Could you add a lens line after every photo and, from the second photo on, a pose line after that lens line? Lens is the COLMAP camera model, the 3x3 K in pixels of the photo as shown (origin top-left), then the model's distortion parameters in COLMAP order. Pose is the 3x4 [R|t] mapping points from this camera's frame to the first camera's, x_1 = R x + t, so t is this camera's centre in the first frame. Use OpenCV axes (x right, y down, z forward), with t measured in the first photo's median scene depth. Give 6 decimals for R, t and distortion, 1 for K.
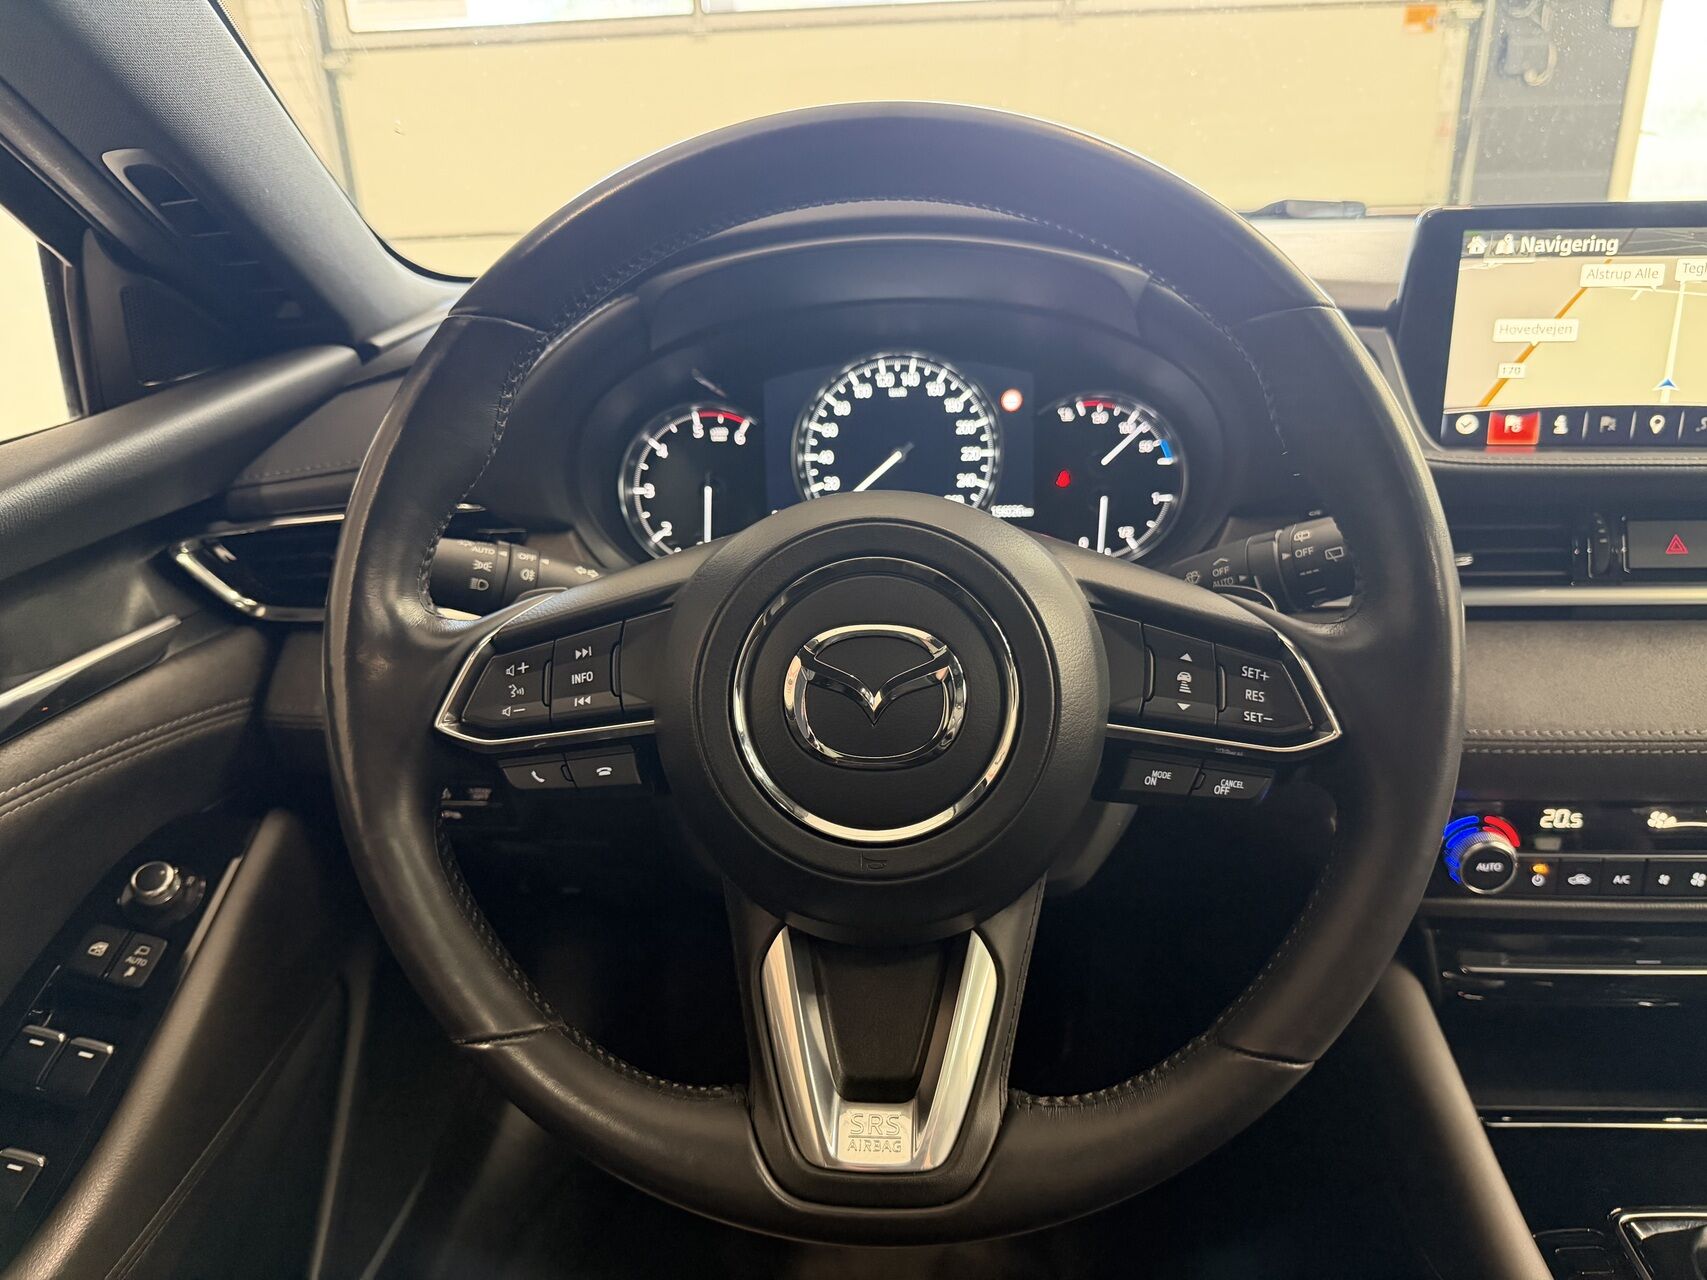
lens RADIAL K [[1244.2, 0, 853.5], [0, 1244.2, 640.0], [0, 0, 1]] dist [-0.034150, -0.005712]
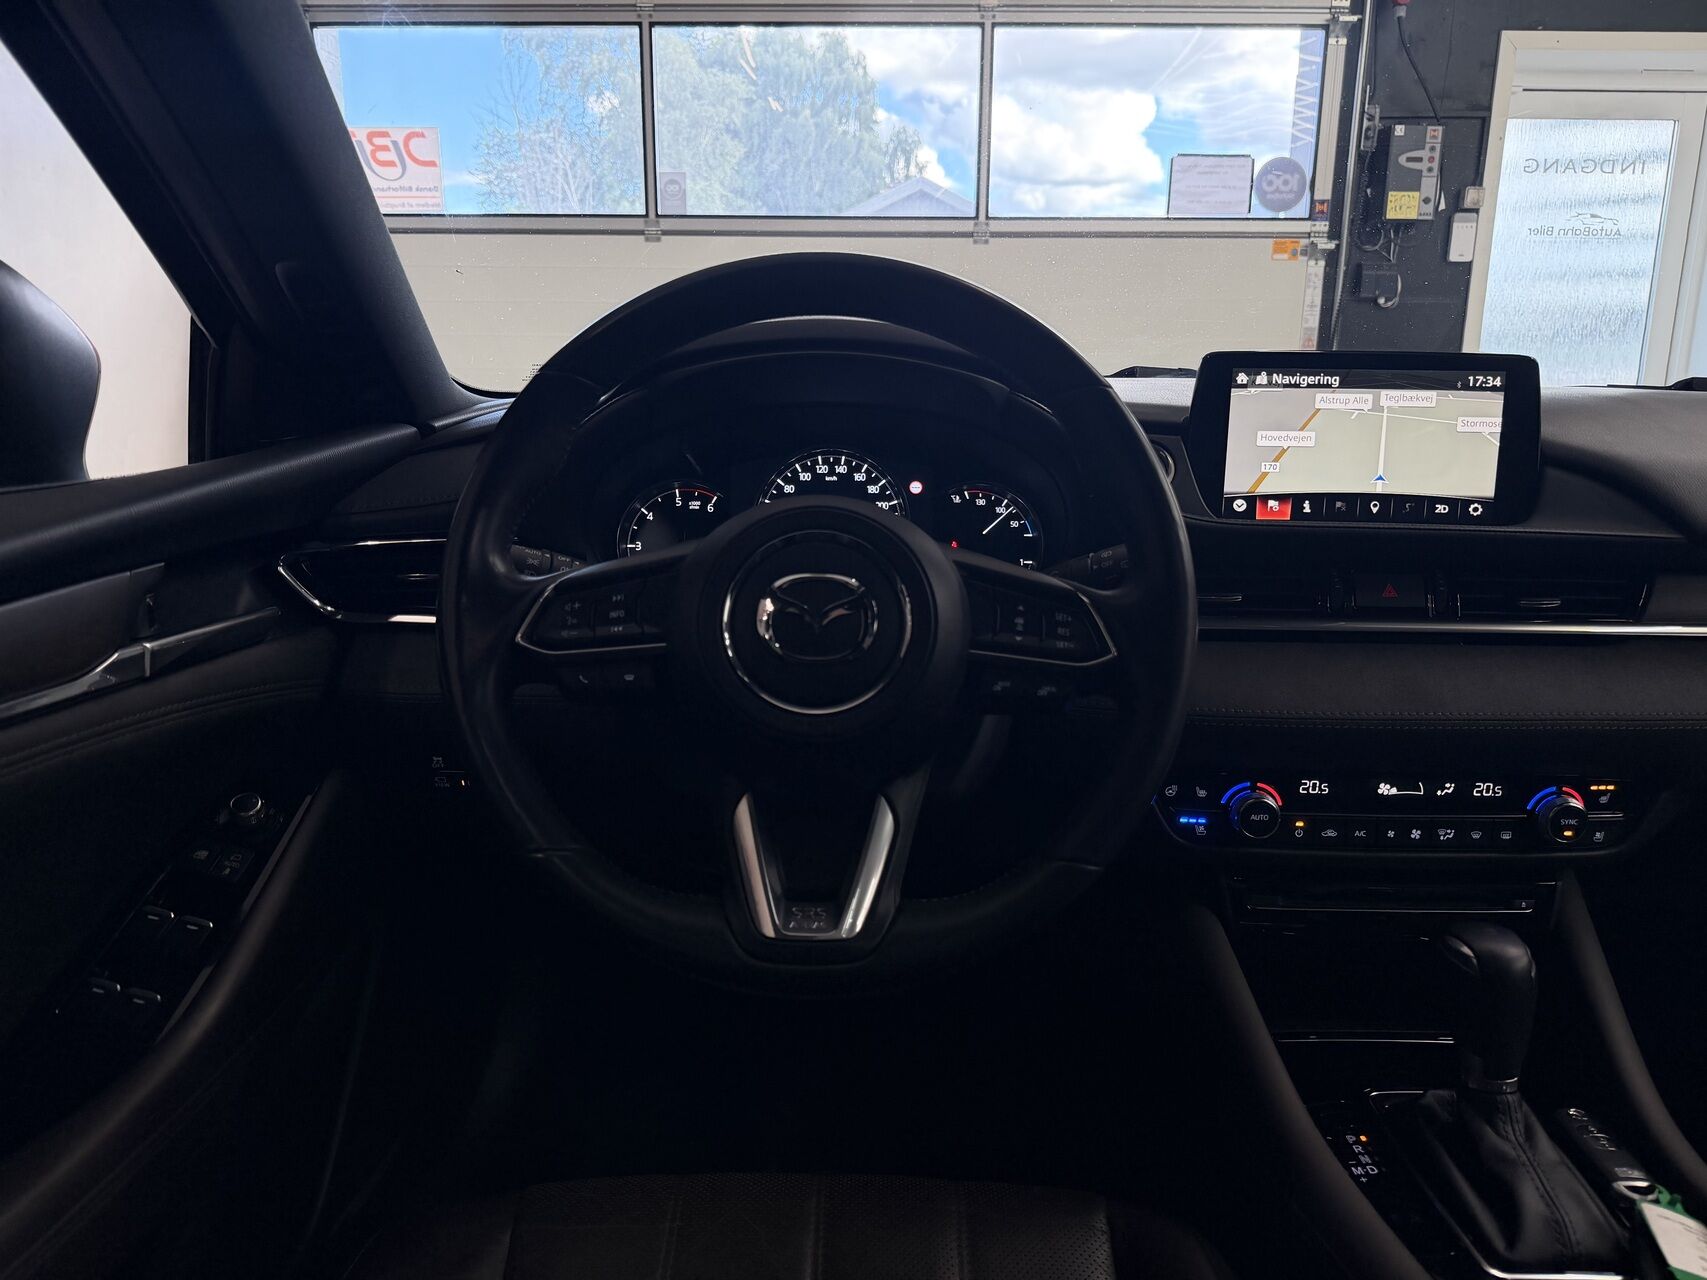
lens RADIAL K [[1198.4, 0, 853.5], [0, 1198.4, 640.0], [0, 0, 1]] dist [-0.005339, -0.010820]
pose [[0.997497, 0.030618, 0.063728, -0.020312], [-0.021504, 0.990048, -0.139075, 0.178296], [-0.067352, 0.137357, 0.988229, -0.293775]]
